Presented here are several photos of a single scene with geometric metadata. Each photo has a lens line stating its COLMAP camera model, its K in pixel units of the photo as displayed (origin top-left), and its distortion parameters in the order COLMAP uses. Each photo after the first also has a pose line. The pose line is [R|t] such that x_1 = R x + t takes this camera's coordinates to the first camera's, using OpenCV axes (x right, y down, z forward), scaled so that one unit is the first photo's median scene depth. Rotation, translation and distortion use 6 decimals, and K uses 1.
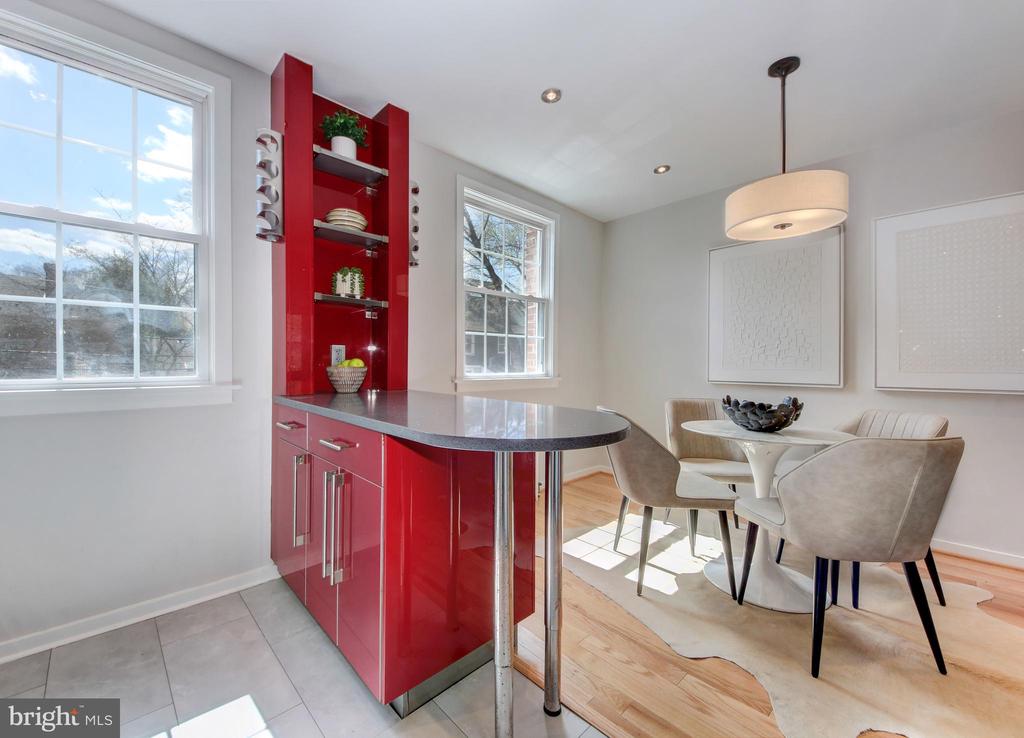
lens RADIAL K [[400.6, 0, 505.3], [0, 400.6, 366.7], [0, 0, 1]] dist [0.010272, -0.000521]
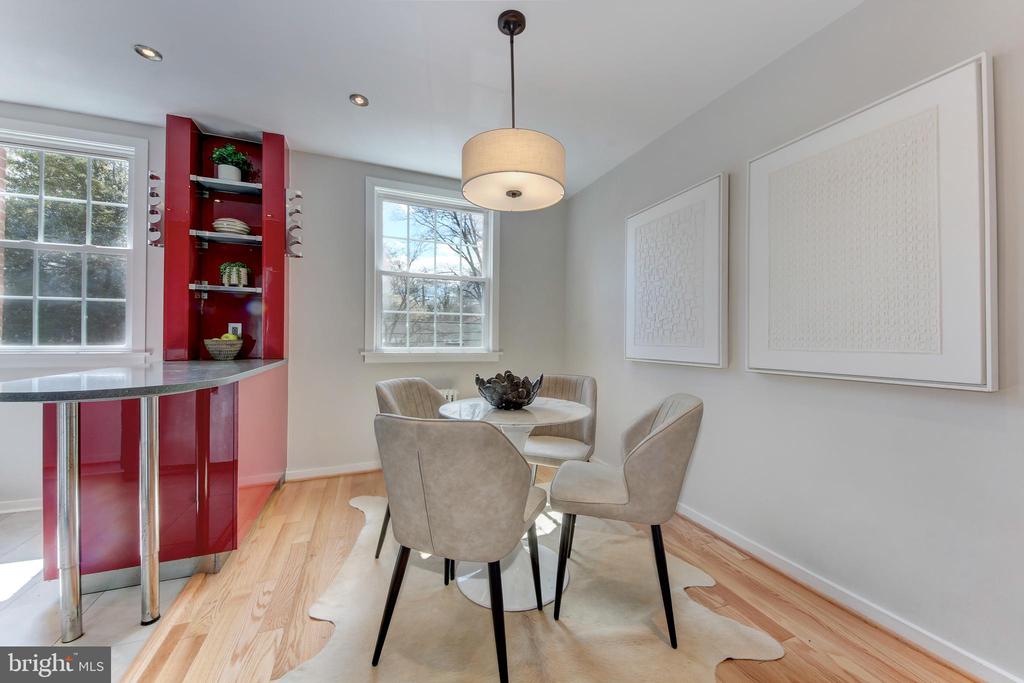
lens RADIAL K [[379.2, 0, 513.6], [0, 379.2, 334.2], [0, 0, 1]] dist [0.027654, -0.002041]
pose [[0.938536, -0.000703, -0.345180, 0.898553], [-0.008134, 0.999675, -0.024151, 0.004527], [0.345085, 0.025475, 0.938226, 0.149140]]
